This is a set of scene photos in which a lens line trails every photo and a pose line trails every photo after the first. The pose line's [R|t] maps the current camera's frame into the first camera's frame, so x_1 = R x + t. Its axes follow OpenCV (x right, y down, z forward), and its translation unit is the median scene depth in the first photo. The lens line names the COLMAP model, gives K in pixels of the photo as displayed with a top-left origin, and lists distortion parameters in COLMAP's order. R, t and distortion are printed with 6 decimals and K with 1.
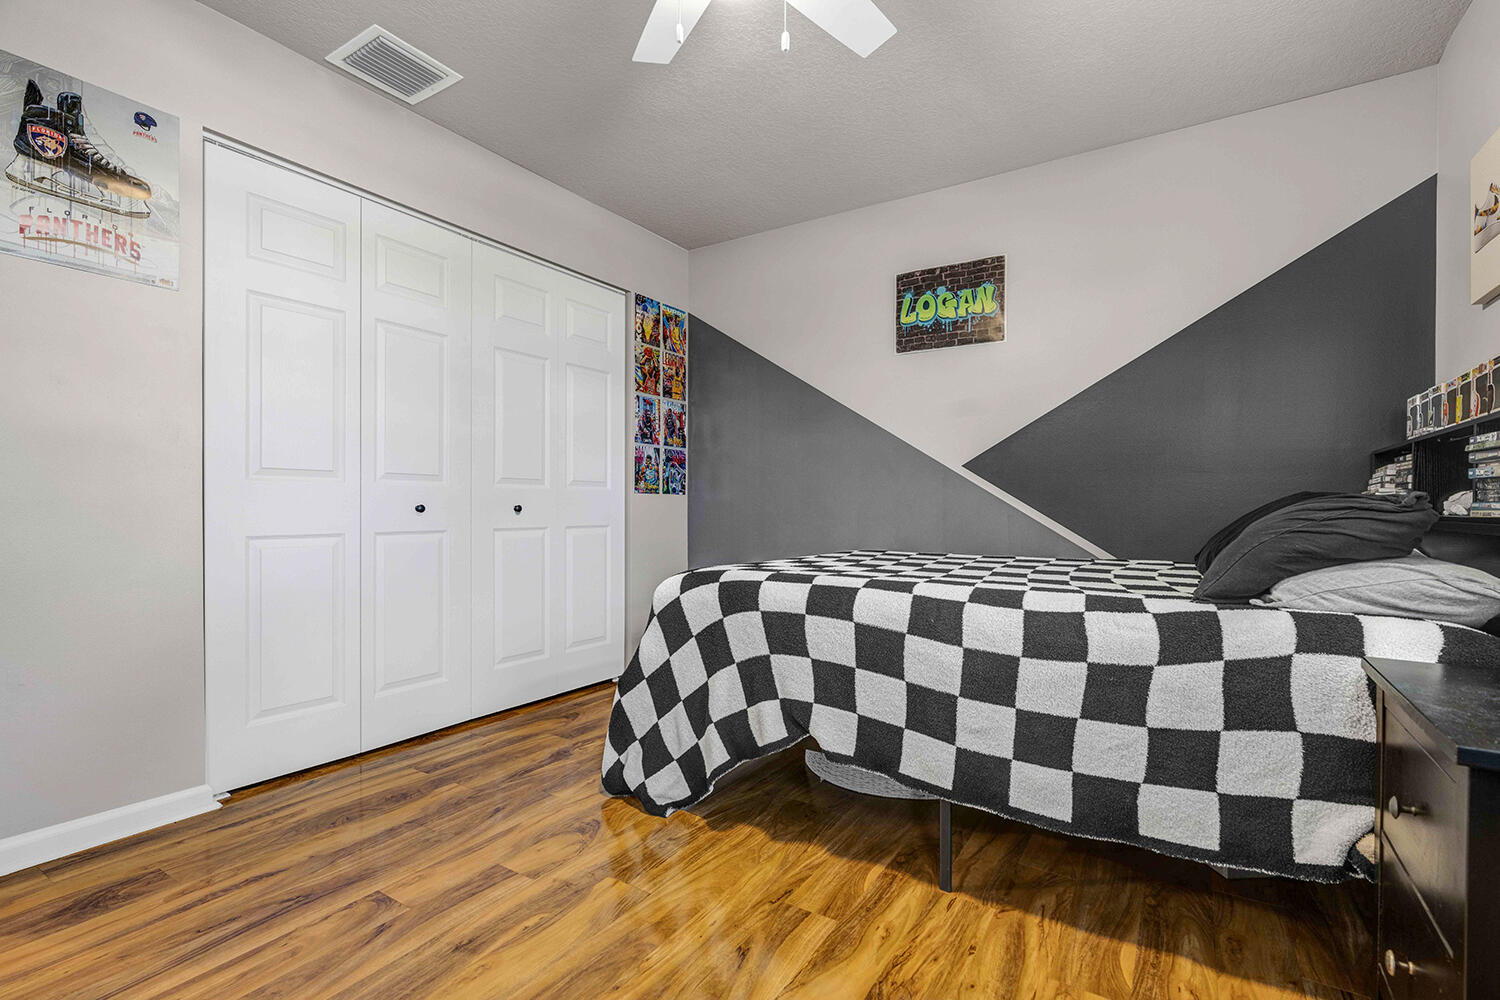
lens RADIAL K [[680.9, 0, 759.3], [0, 680.9, 503.2], [0, 0, 1]] dist [-0.004513, 0.002860]
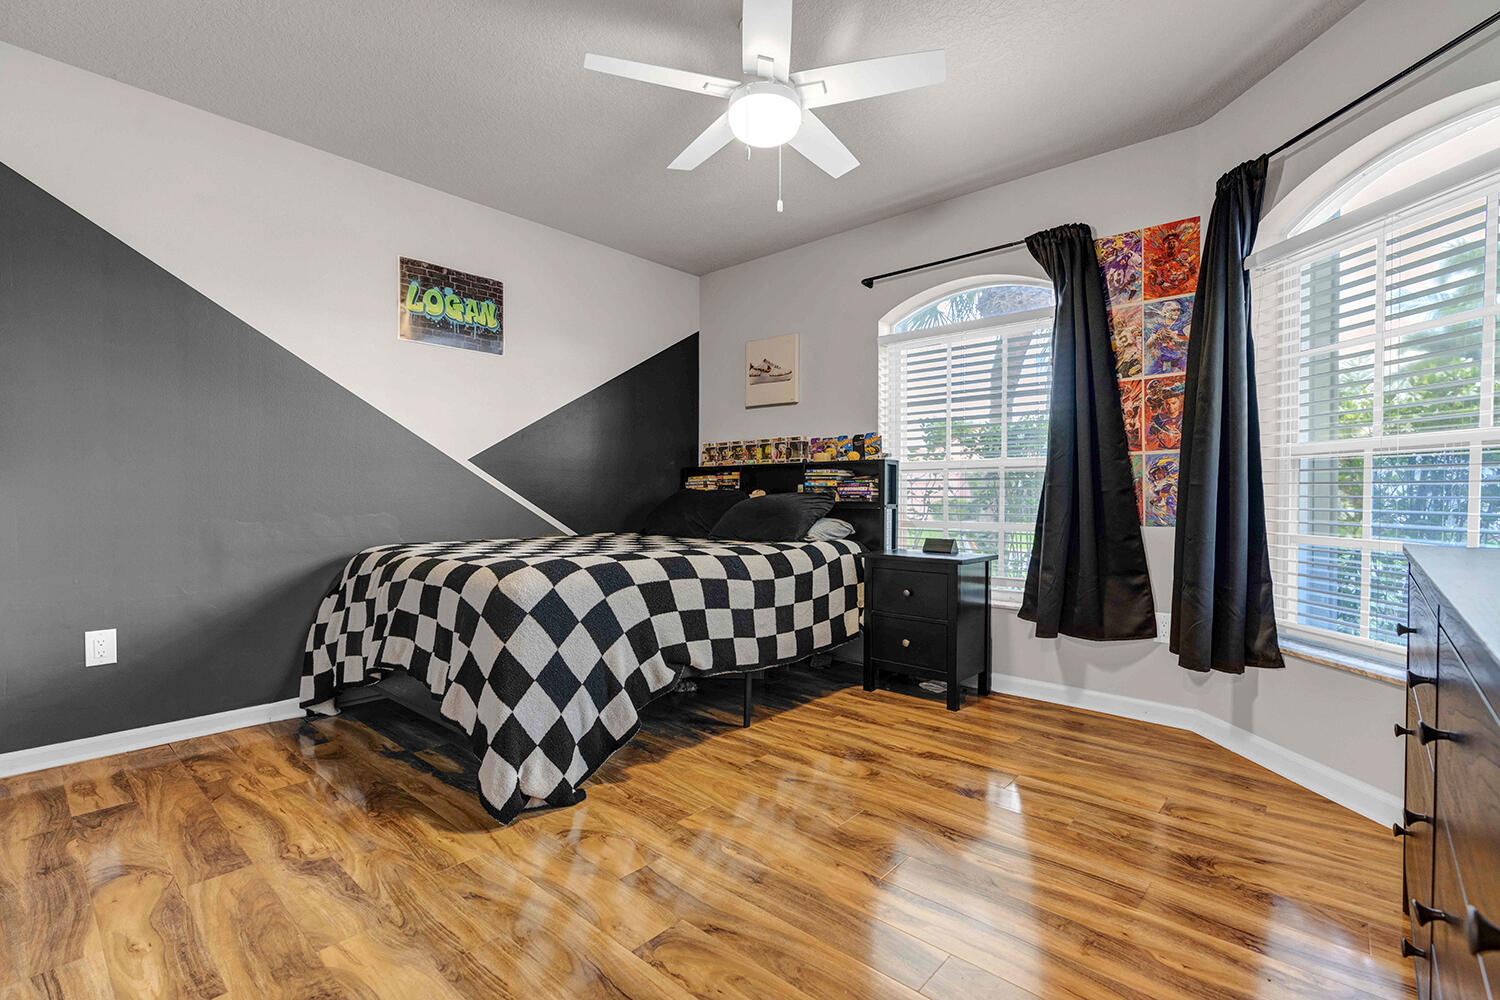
lens RADIAL K [[680.9, 0, 759.6], [0, 680.9, 500.8], [0, 0, 1]] dist [-0.004513, 0.002860]
pose [[0.157770, -0.007961, 0.987444, -0.880376], [-0.003471, 0.999957, 0.008617, -0.000650], [-0.987470, -0.004787, 0.157736, 0.455917]]
